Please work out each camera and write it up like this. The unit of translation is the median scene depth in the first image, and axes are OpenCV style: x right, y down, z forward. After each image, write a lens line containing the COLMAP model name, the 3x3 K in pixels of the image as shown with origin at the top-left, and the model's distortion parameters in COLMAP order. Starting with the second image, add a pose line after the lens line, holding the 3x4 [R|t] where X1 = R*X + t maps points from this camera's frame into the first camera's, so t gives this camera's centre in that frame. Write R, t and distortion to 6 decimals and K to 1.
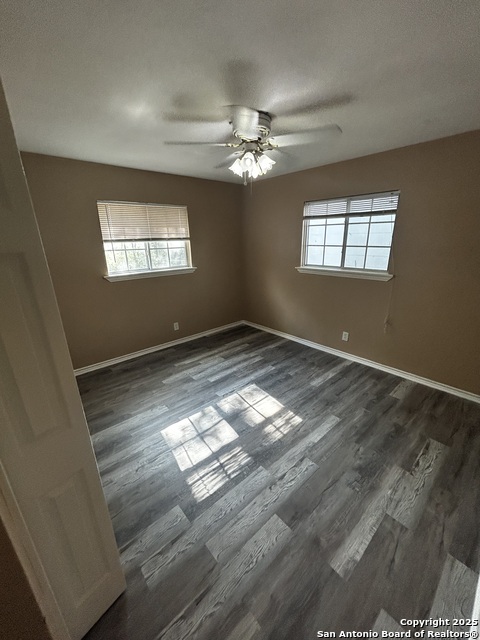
lens RADIAL K [[258.7, 0, 242.3], [0, 258.7, 324.7], [0, 0, 1]] dist [-0.003488, -0.000060]
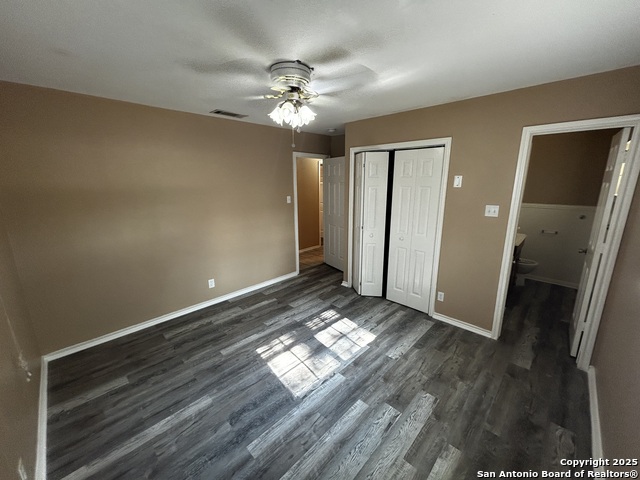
lens RADIAL K [[258.7, 0, 322.9], [0, 258.7, 238.2], [0, 0, 1]] dist [-0.003488, -0.000060]
pose [[-0.997473, 0.037139, -0.060572, -0.002322], [-0.000304, 0.850273, 0.526341, -0.606546], [0.071051, 0.525030, -0.848113, 1.698351]]
